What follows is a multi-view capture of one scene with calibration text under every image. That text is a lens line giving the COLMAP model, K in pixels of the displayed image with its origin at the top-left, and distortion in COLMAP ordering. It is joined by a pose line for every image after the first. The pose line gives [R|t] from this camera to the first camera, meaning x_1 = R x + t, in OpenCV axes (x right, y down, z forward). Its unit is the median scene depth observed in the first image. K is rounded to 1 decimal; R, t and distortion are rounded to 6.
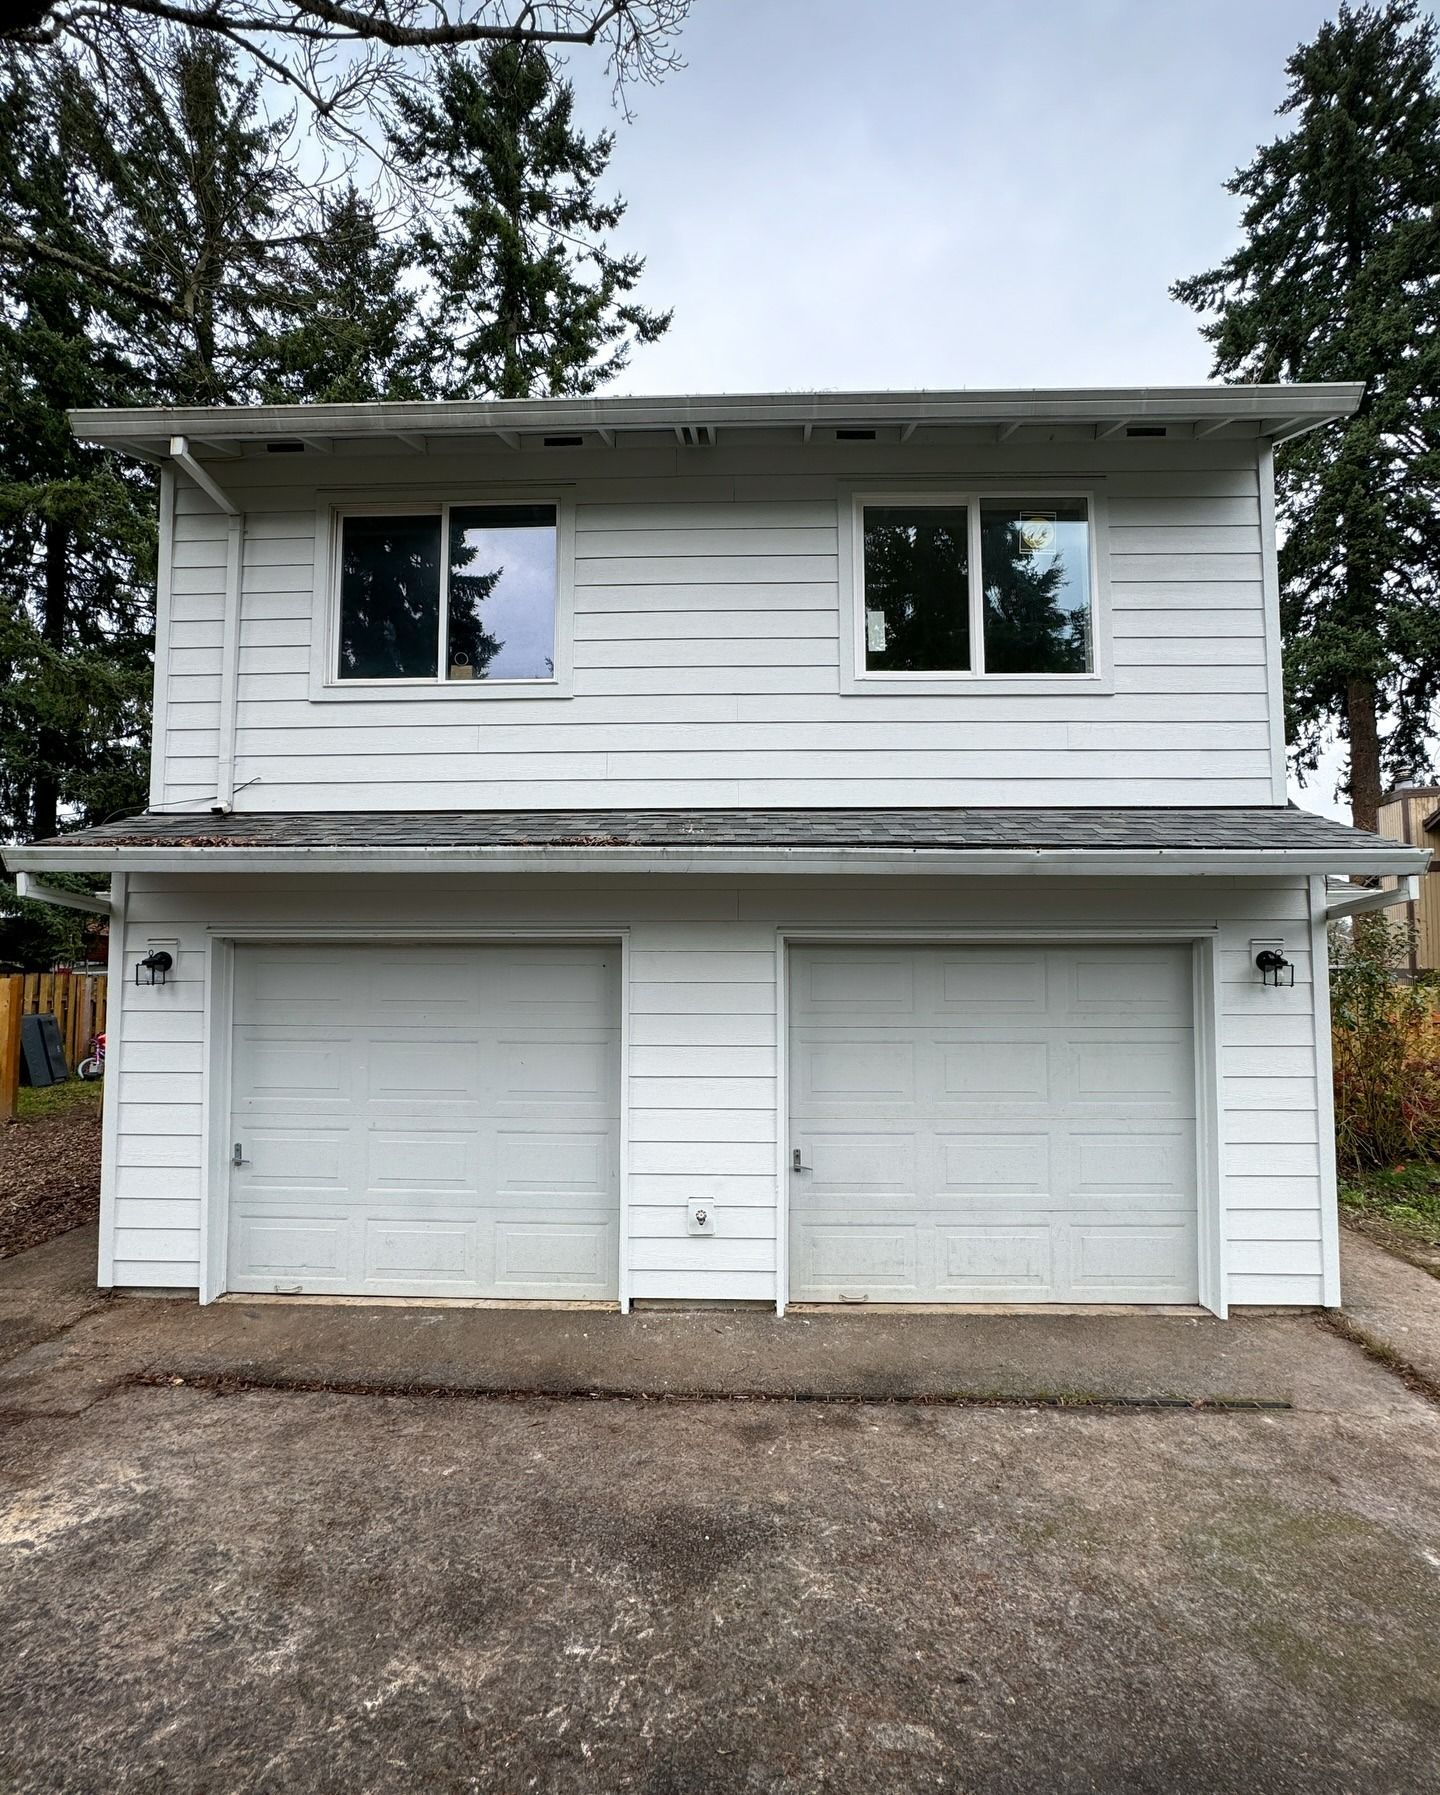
lens RADIAL K [[830.9, 0, 720.0], [0, 830.9, 897.5], [0, 0, 1]] dist [-0.047508, 0.027283]
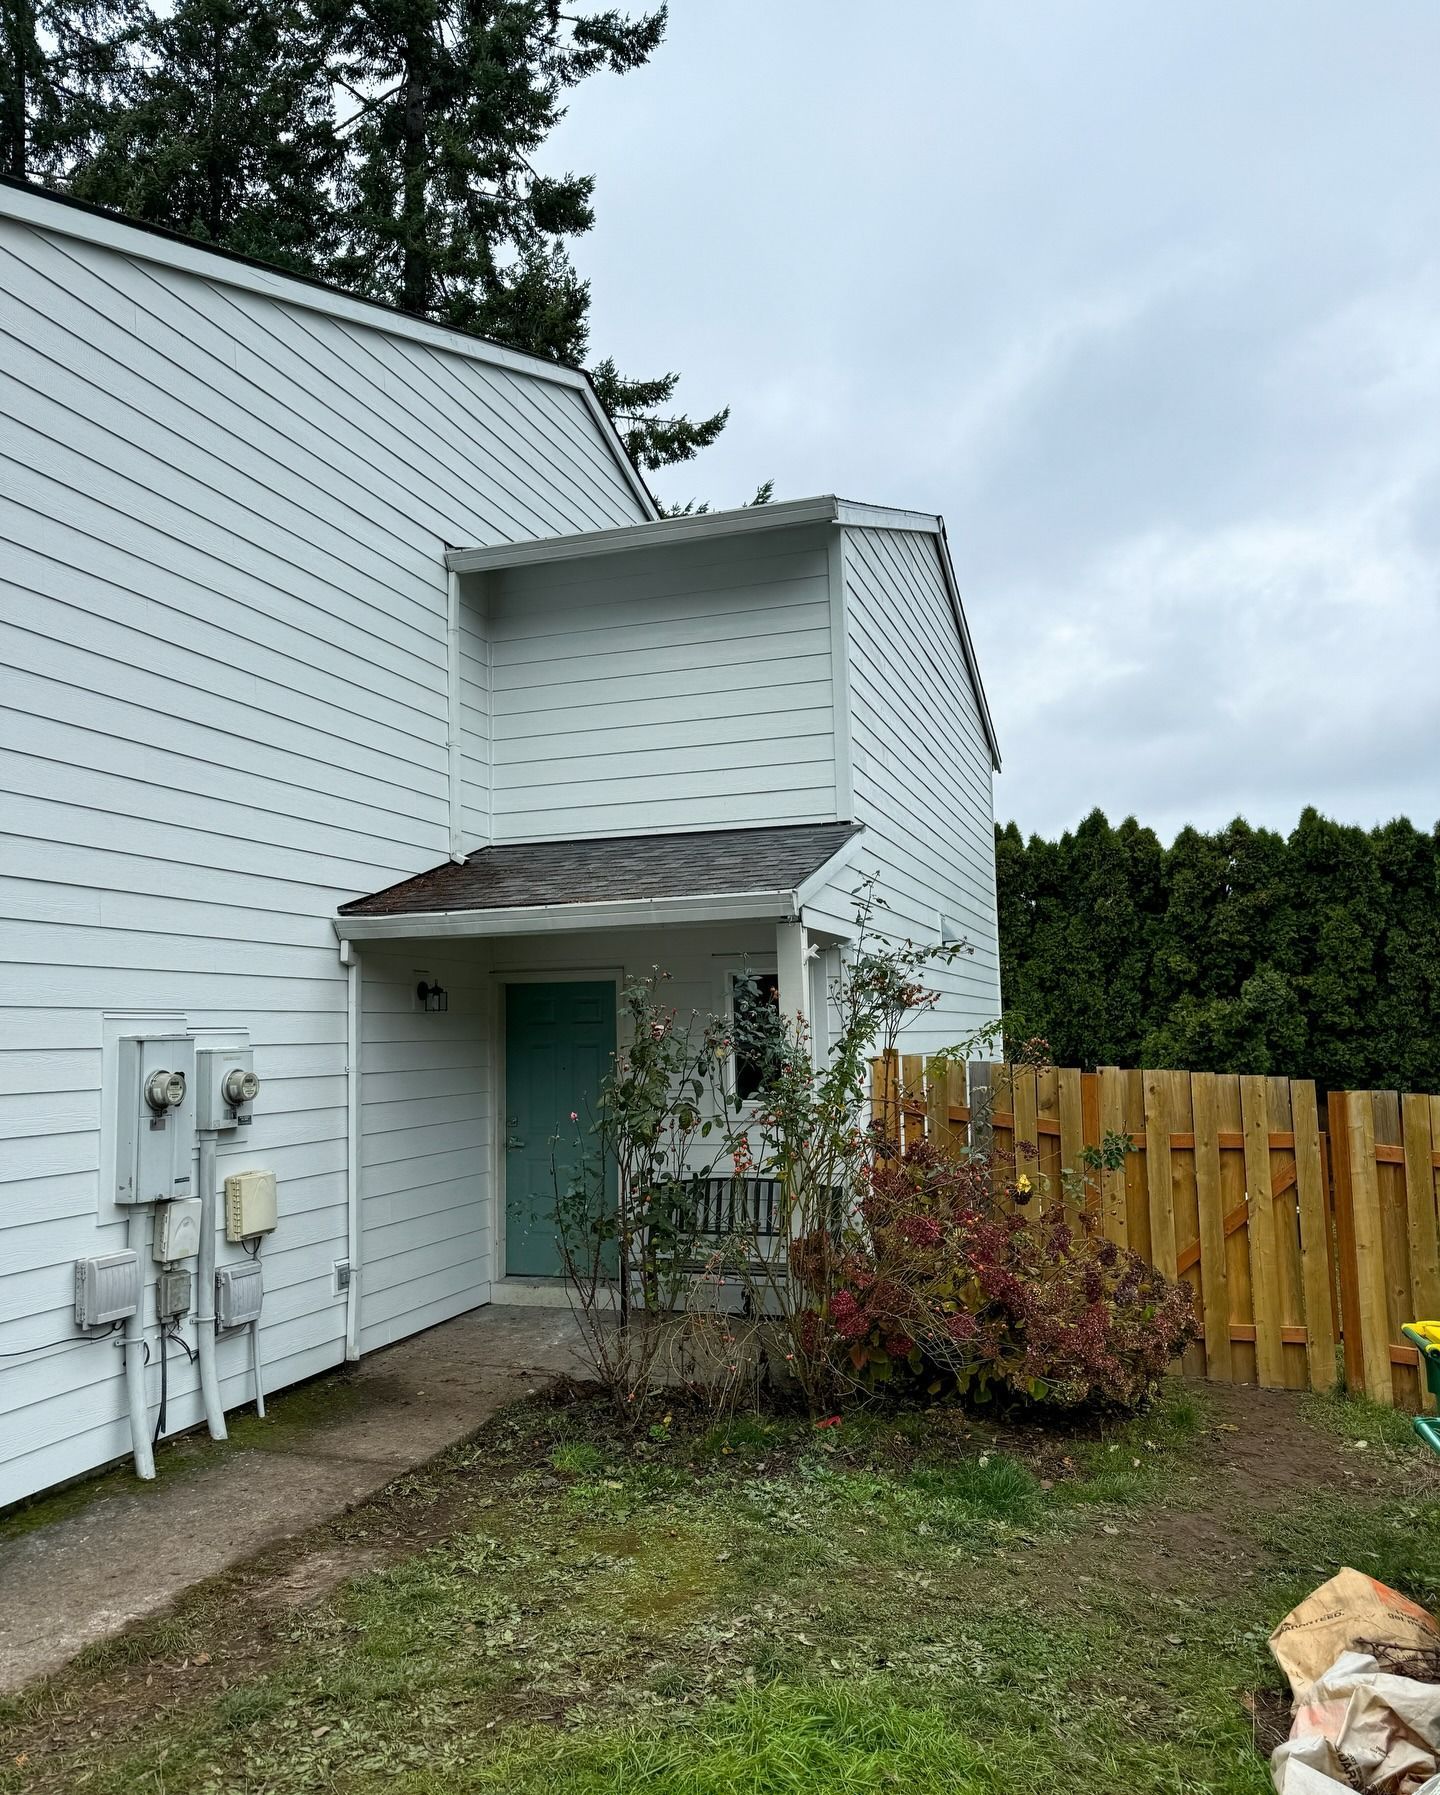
lens RADIAL K [[1375.1, 0, 709.9], [0, 1375.1, 895.0], [0, 0, 1]] dist [-0.003259, 0.038463]
pose [[0.956474, -0.050116, -0.287483, 0.246016], [0.037186, 0.998043, -0.050263, 0.009142], [0.289439, 0.037385, 0.956466, 0.029496]]
